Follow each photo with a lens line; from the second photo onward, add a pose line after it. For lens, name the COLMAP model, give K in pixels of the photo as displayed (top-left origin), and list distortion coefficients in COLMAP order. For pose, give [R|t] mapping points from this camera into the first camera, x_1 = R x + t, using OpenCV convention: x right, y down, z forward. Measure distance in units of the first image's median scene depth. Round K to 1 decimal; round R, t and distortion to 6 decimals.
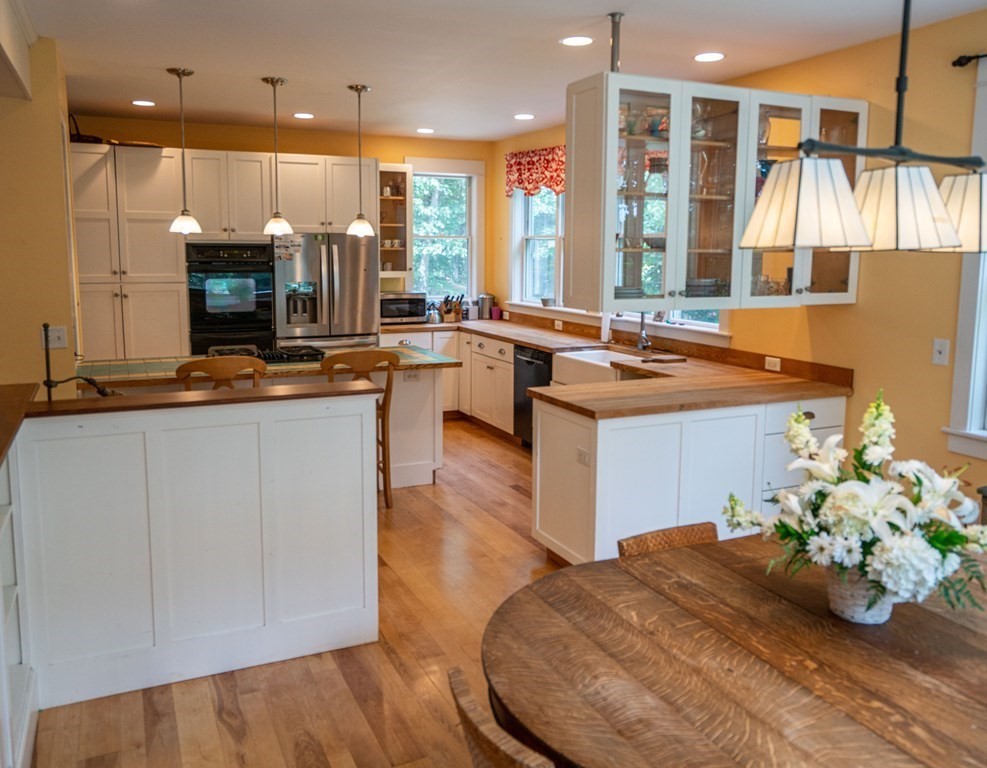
lens RADIAL K [[817.3, 0, 492.1], [0, 817.3, 348.7], [0, 0, 1]] dist [-0.012830, -0.013576]
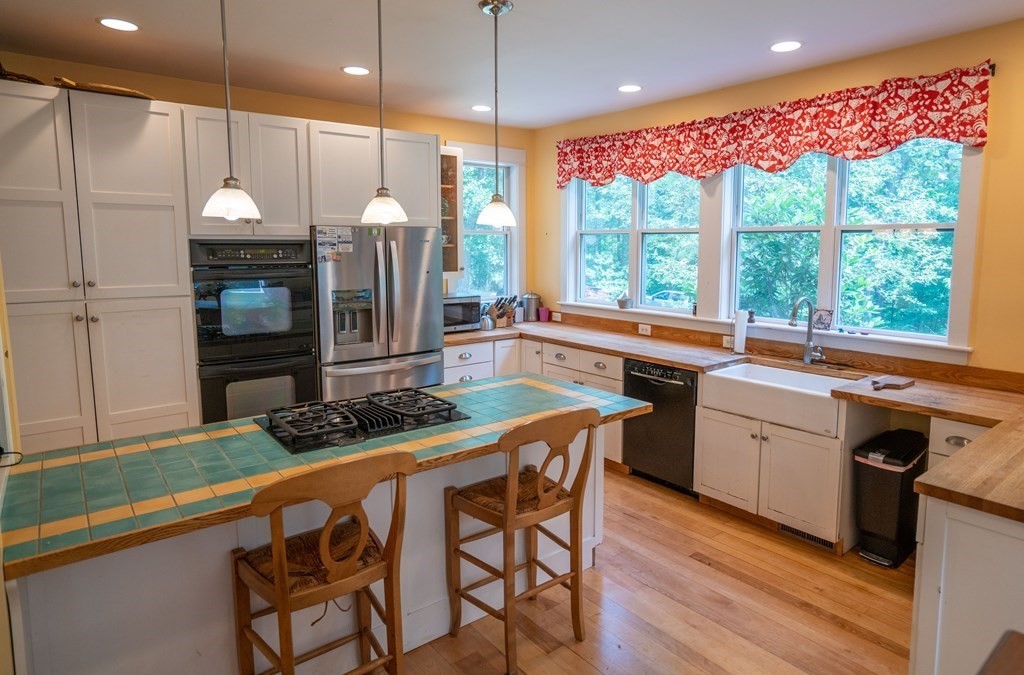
lens RADIAL K [[607.8, 0, 540.6], [0, 607.8, 310.0], [0, 0, 1]] dist [-0.021254, 0.012471]
pose [[0.968319, -0.032872, 0.247543, -0.203960], [0.036667, 0.999270, -0.010733, -0.049922], [-0.247010, 0.019470, 0.968817, 0.404536]]
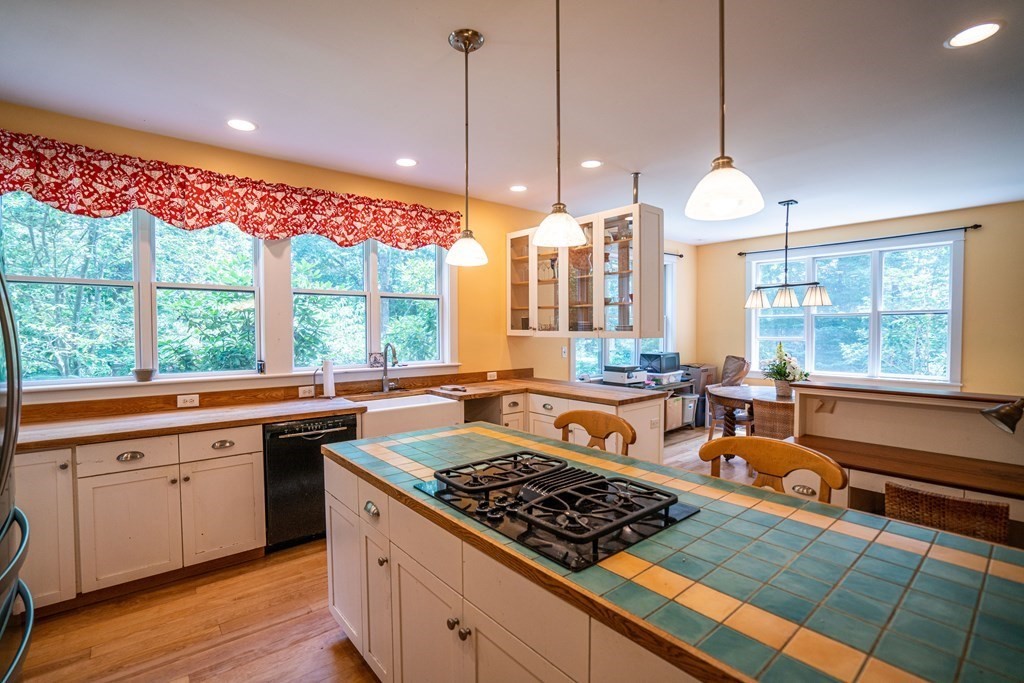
lens RADIAL K [[468.5, 0, 502.8], [0, 468.5, 342.1], [0, 0, 1]] dist [-0.051204, 0.015810]
pose [[-0.247271, -0.033800, 0.968357, -0.422375], [0.122475, 0.990285, 0.065840, -0.079149], [-0.961175, 0.134879, -0.240729, 0.860480]]
